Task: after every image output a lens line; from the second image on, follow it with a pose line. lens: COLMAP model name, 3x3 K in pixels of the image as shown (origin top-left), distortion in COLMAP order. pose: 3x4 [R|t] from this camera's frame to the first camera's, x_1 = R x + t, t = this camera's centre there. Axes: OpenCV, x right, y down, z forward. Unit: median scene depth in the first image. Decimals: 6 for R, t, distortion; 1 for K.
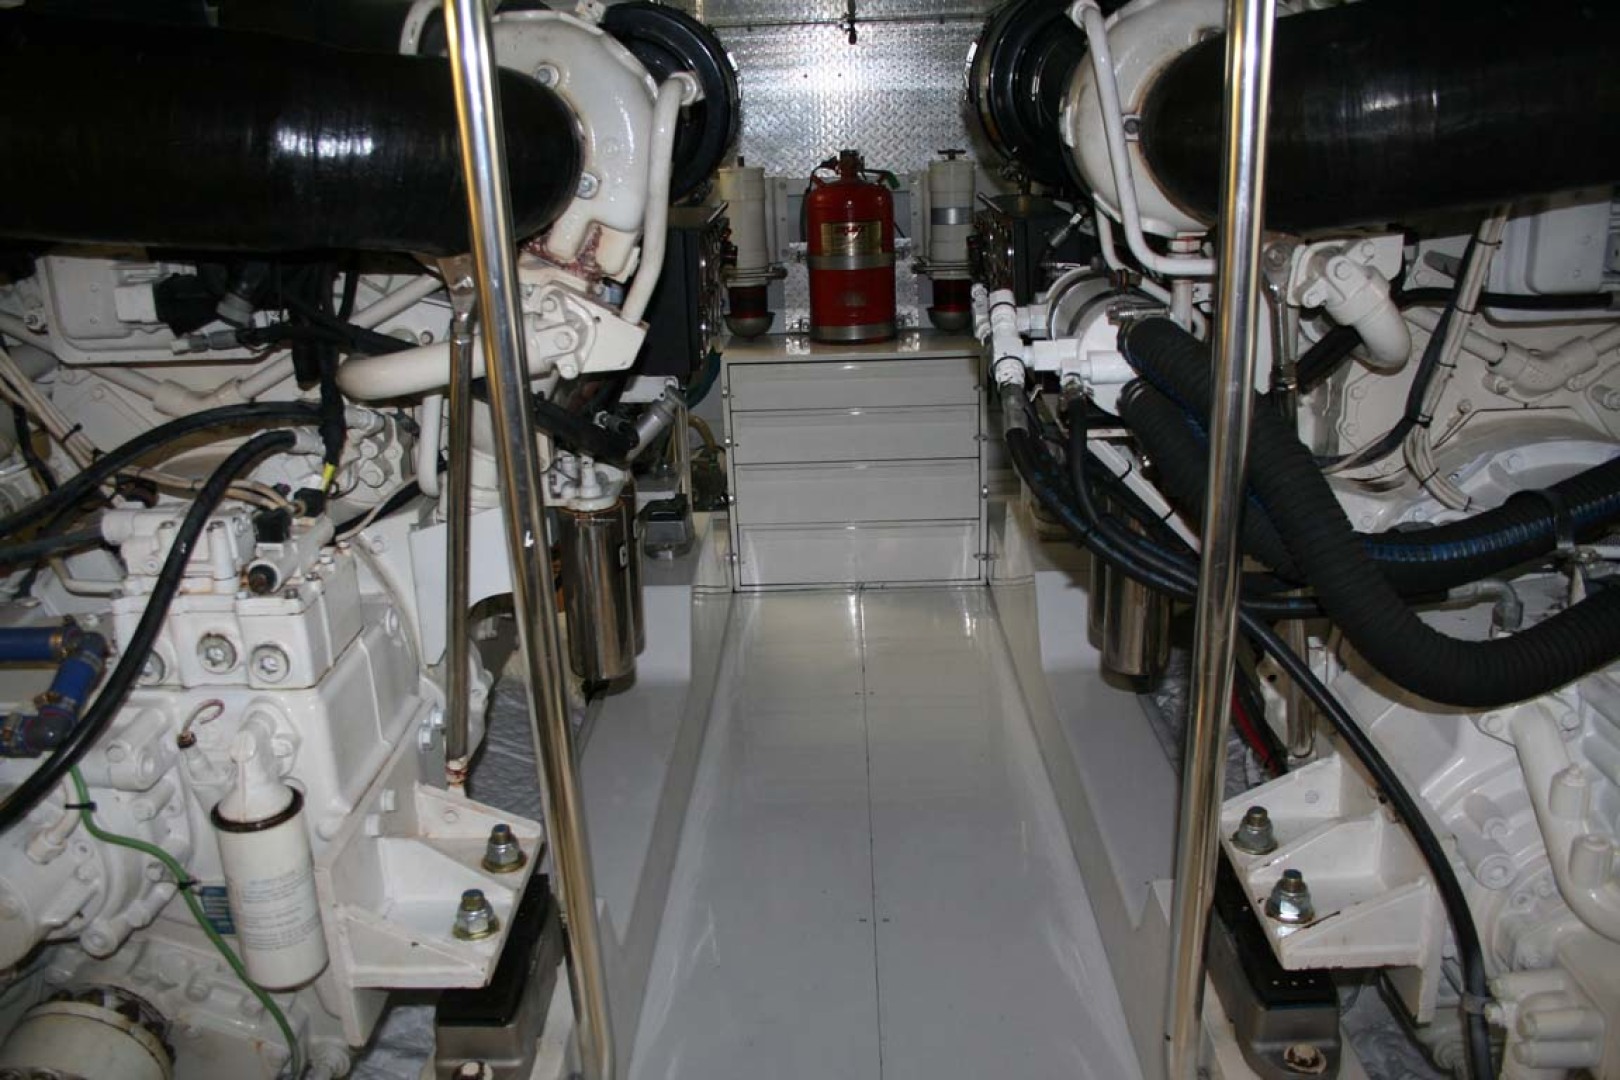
lens RADIAL K [[1358.2, 0, 814.6], [0, 1358.2, 530.9], [0, 0, 1]] dist [-0.083984, 0.034935]
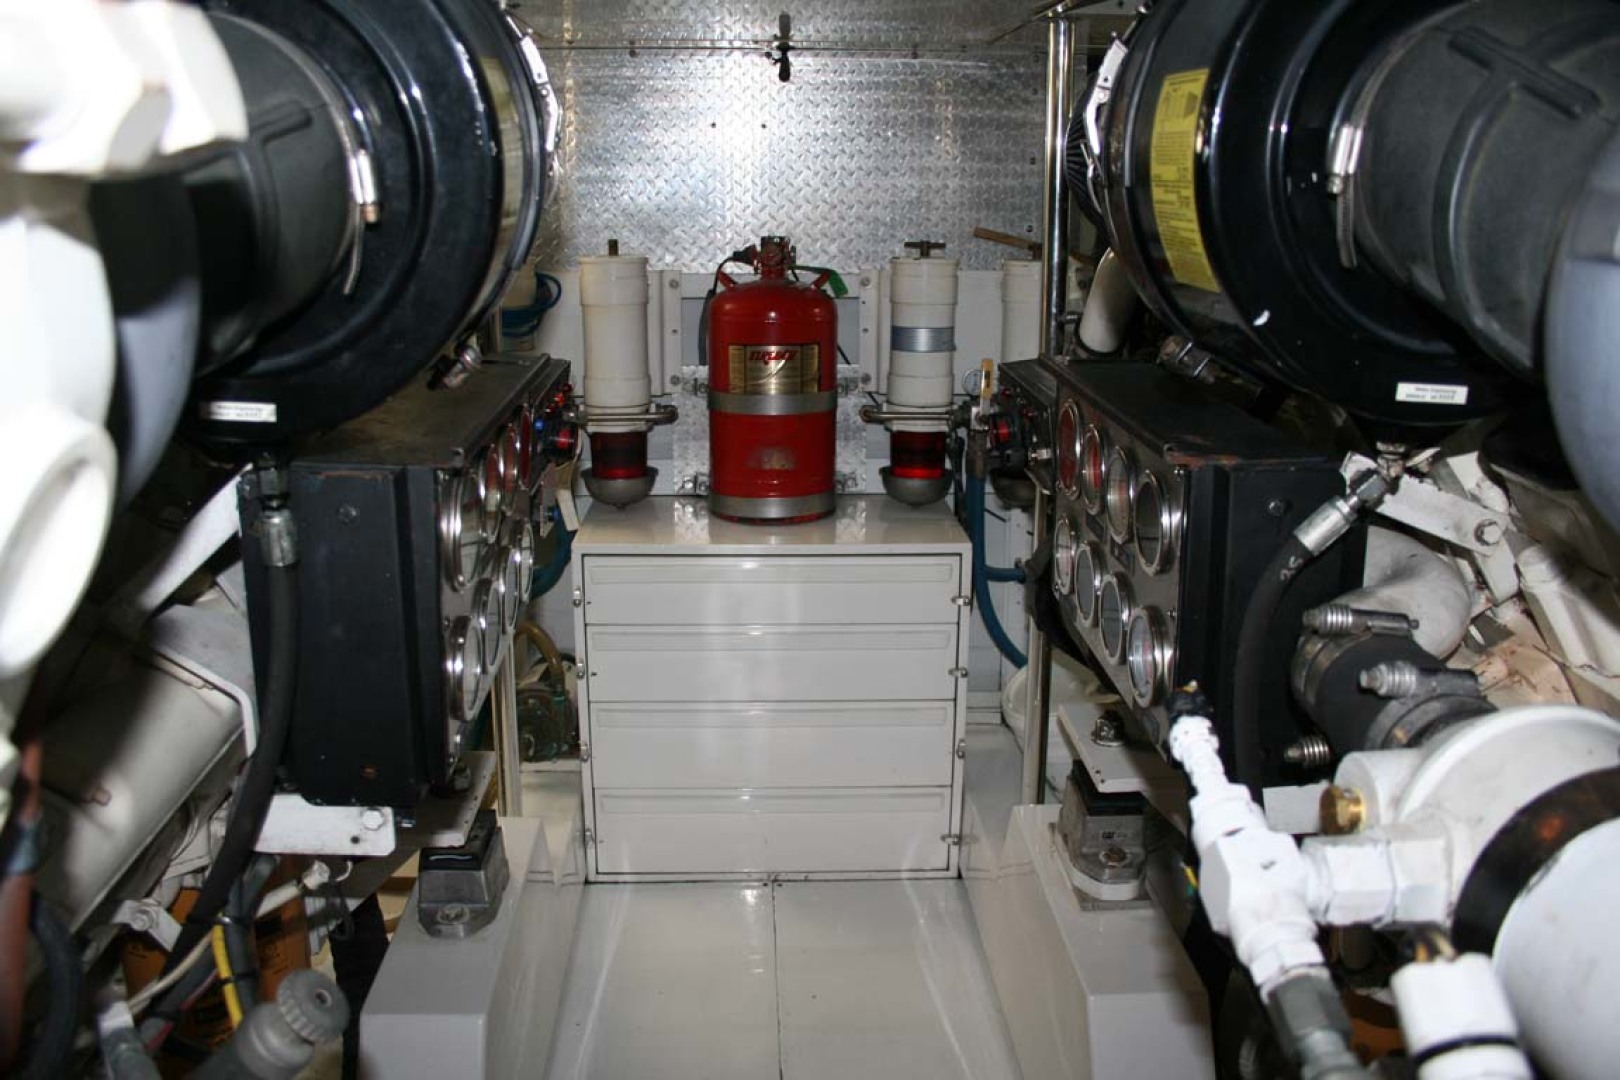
lens RADIAL K [[1358.2, 0, 806.1], [0, 1358.2, 548.5], [0, 0, 1]] dist [-0.083984, 0.034935]
pose [[0.997263, 0.026389, 0.069062, -0.001135], [-0.024251, 0.999206, -0.031612, -0.103751], [-0.069842, 0.029851, 0.997111, 0.323721]]
